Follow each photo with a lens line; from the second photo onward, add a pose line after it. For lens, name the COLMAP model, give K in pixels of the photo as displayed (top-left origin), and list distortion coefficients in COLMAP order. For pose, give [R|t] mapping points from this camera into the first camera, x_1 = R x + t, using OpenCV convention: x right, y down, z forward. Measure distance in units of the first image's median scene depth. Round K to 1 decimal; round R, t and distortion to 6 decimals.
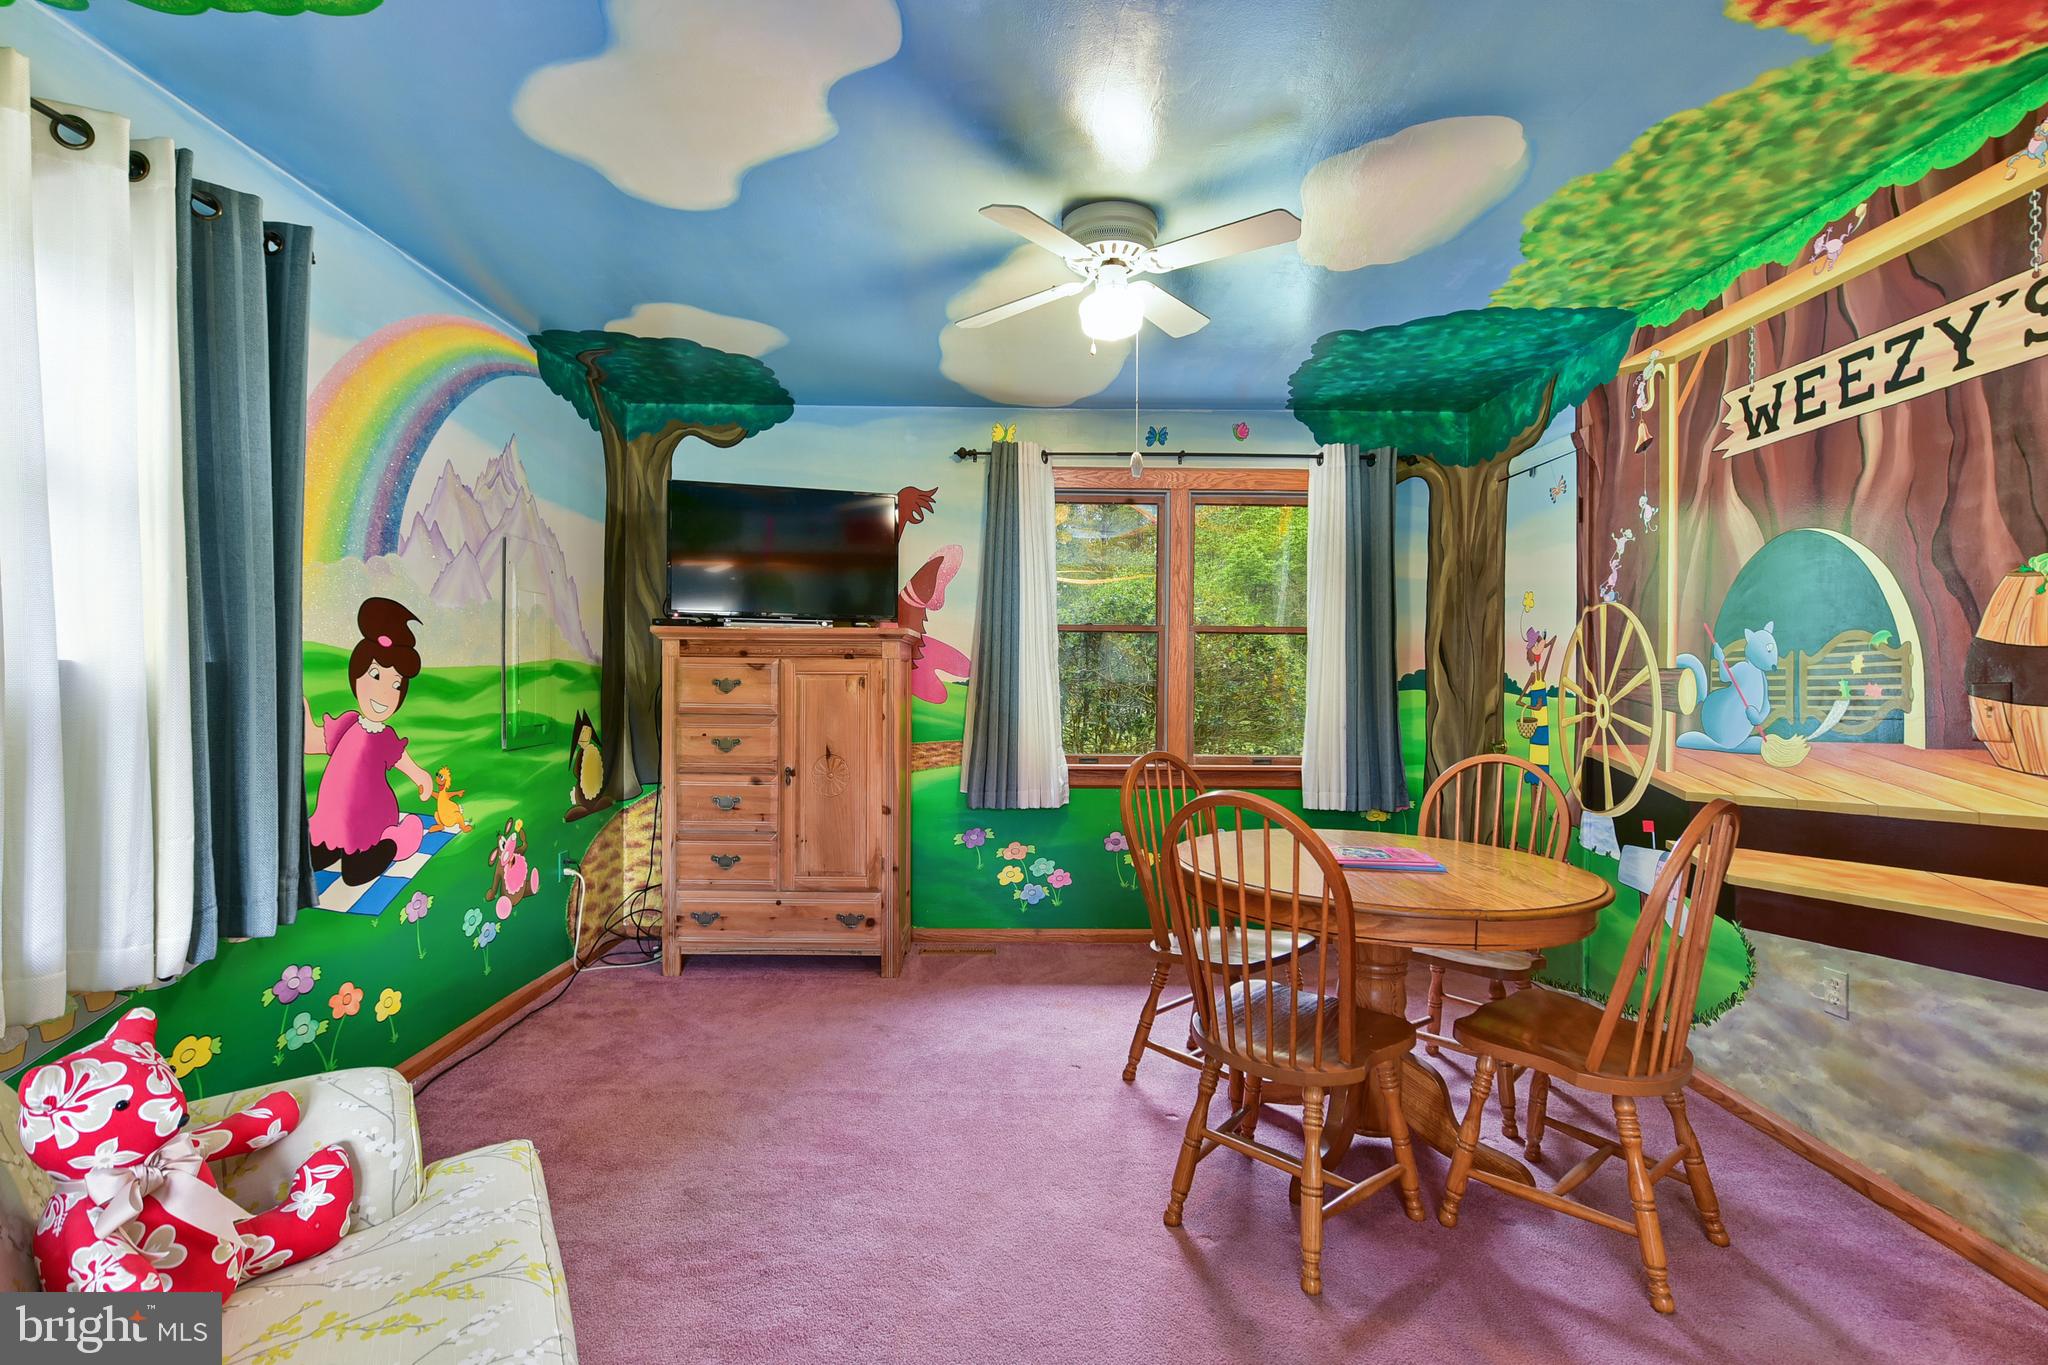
lens RADIAL K [[943.5, 0, 1130.5], [0, 943.5, 674.0], [0, 0, 1]] dist [-0.001826, -0.001069]
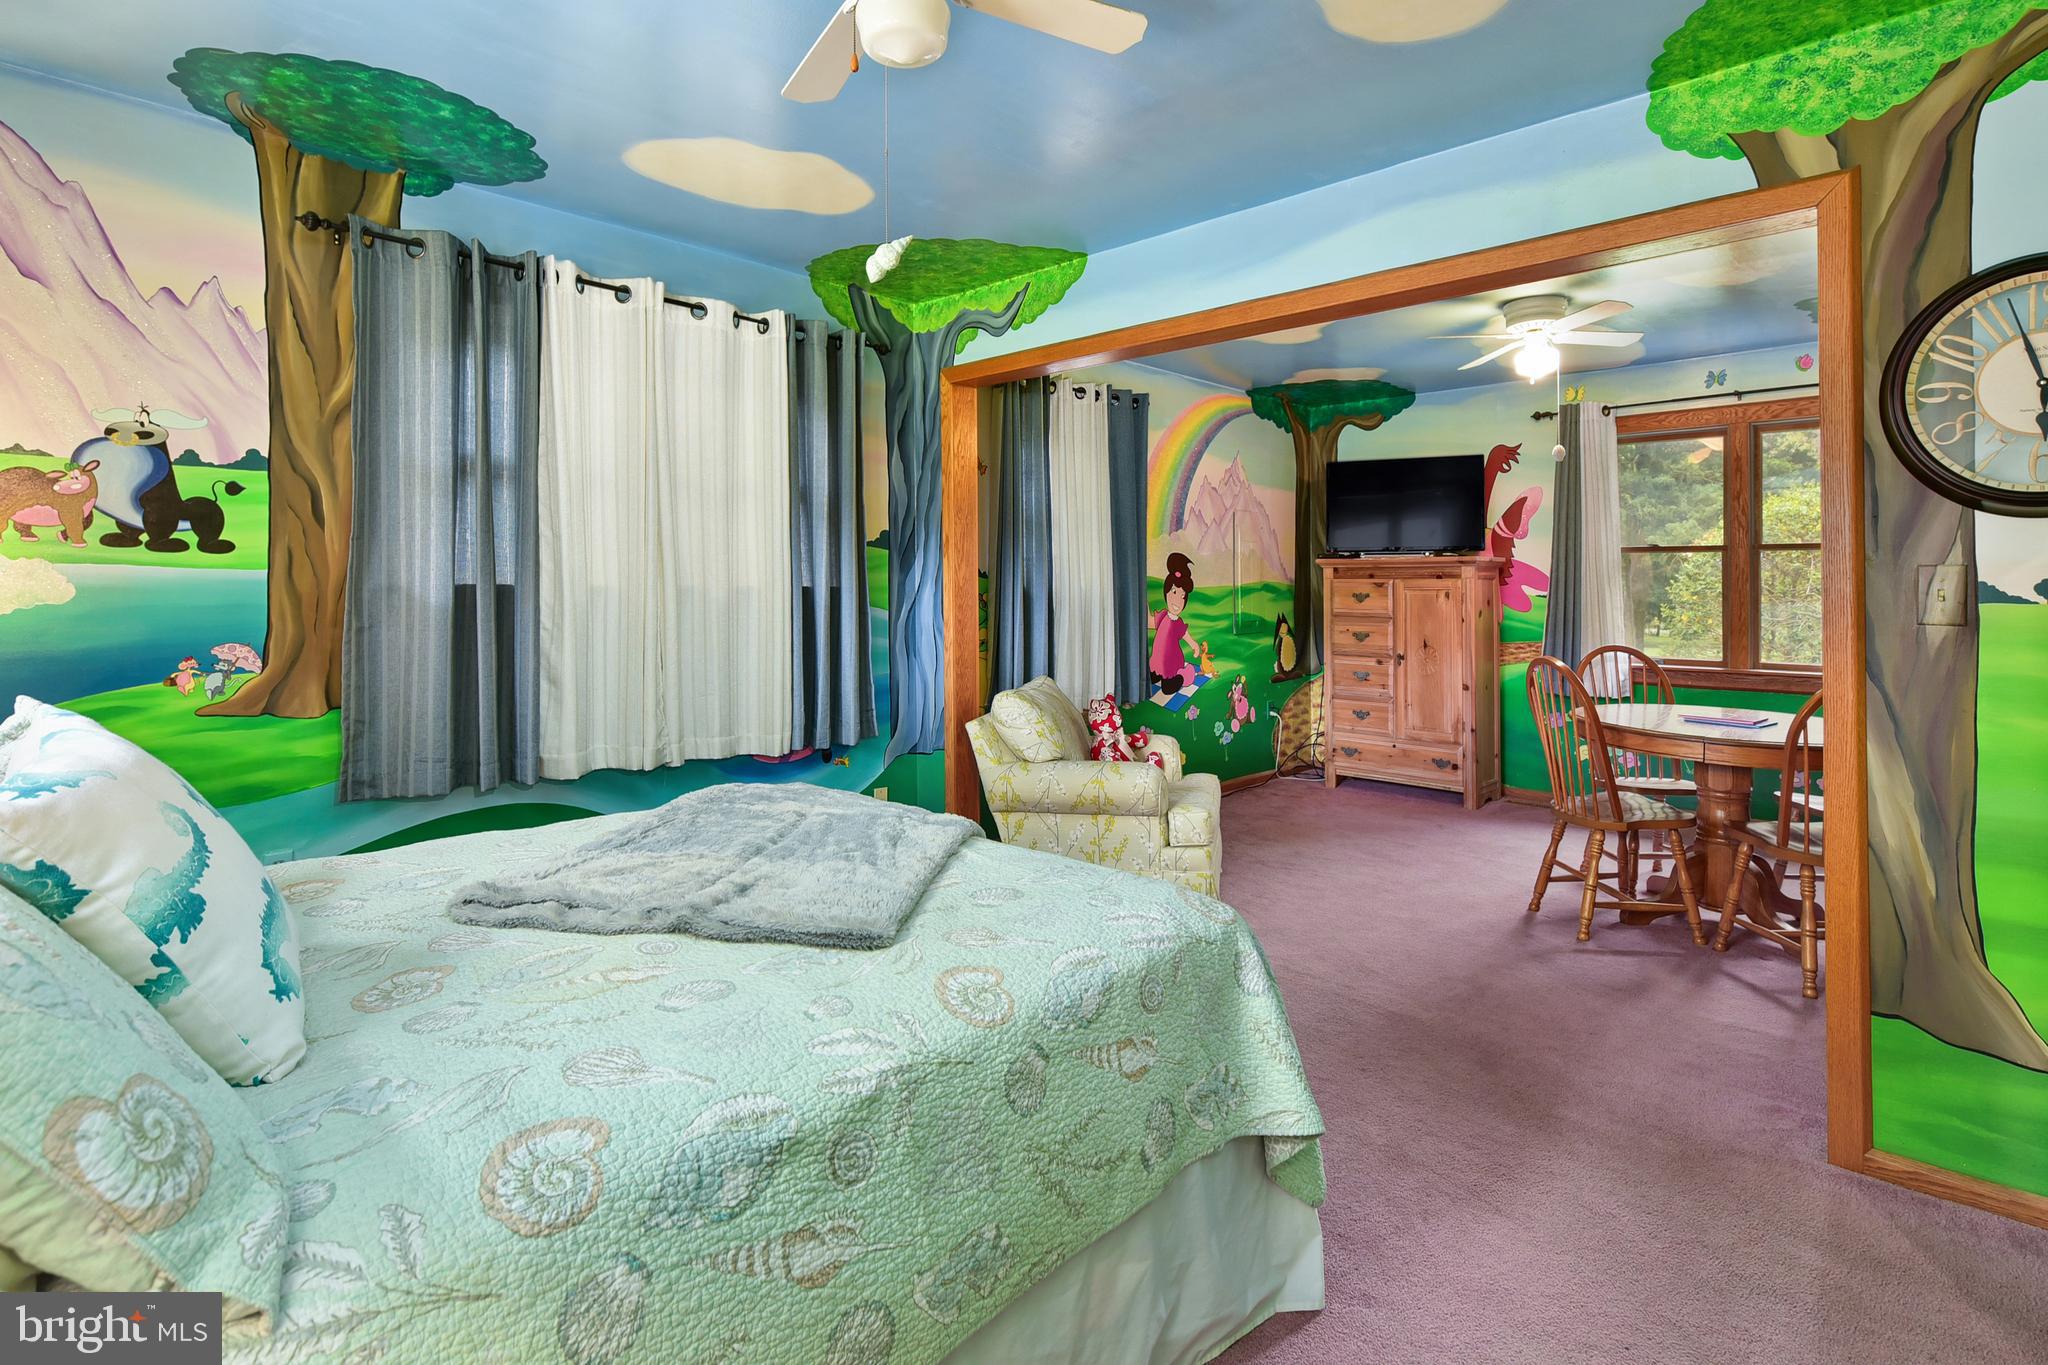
lens RADIAL K [[1036.4, 0, 1021.0], [0, 1036.4, 592.0], [0, 0, 1]] dist [0.004066, 0.000885]
pose [[0.668259, -0.002792, -0.743923, 0.441689], [0.005802, 0.999982, 0.001459, -0.002058], [0.743906, -0.005292, 0.668263, -0.509299]]
